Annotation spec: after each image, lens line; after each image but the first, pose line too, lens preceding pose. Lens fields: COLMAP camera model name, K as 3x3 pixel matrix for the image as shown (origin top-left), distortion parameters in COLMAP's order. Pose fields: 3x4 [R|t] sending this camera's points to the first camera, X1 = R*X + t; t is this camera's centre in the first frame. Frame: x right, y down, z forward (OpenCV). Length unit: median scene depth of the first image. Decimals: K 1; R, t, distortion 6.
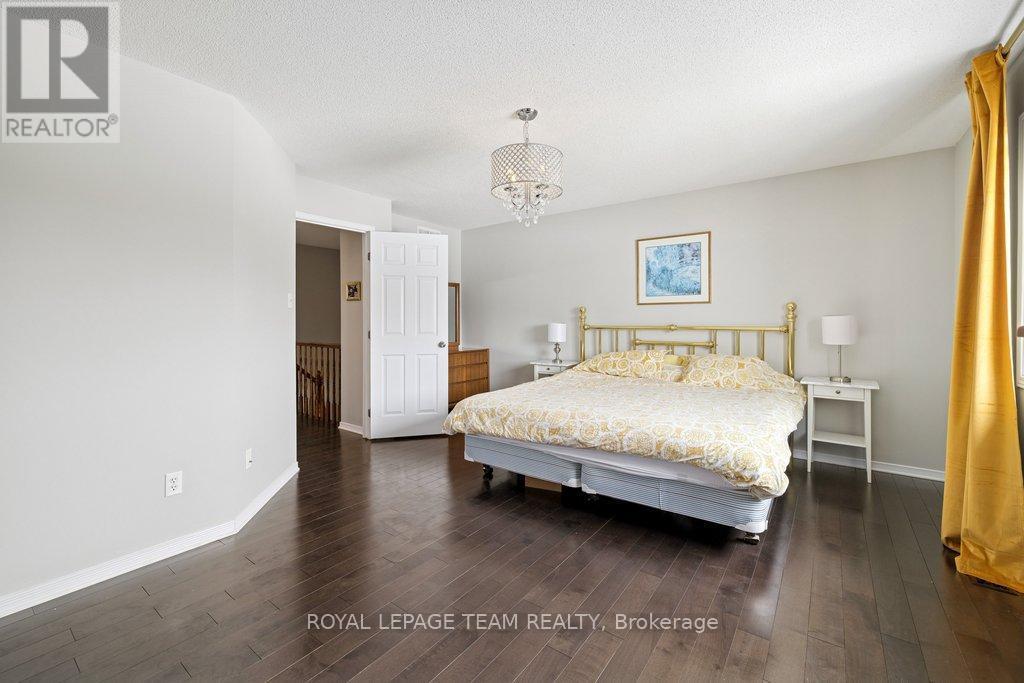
lens RADIAL K [[430.1, 0, 505.9], [0, 430.1, 320.7], [0, 0, 1]] dist [-0.001653, 0.001278]
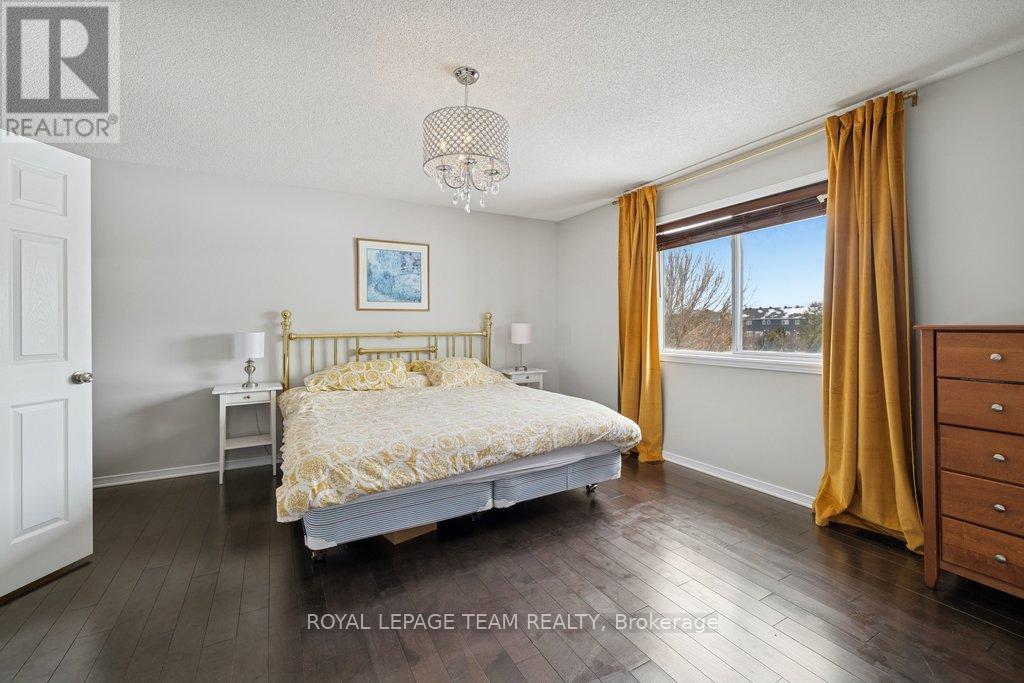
lens RADIAL K [[430.1, 0, 508.7], [0, 430.1, 324.5], [0, 0, 1]] dist [-0.001653, 0.001278]
pose [[0.413503, 0.002775, 0.910498, -0.420151], [0.006054, 0.999965, -0.005797, 0.000198], [-0.910483, 0.007909, 0.413472, 0.370632]]
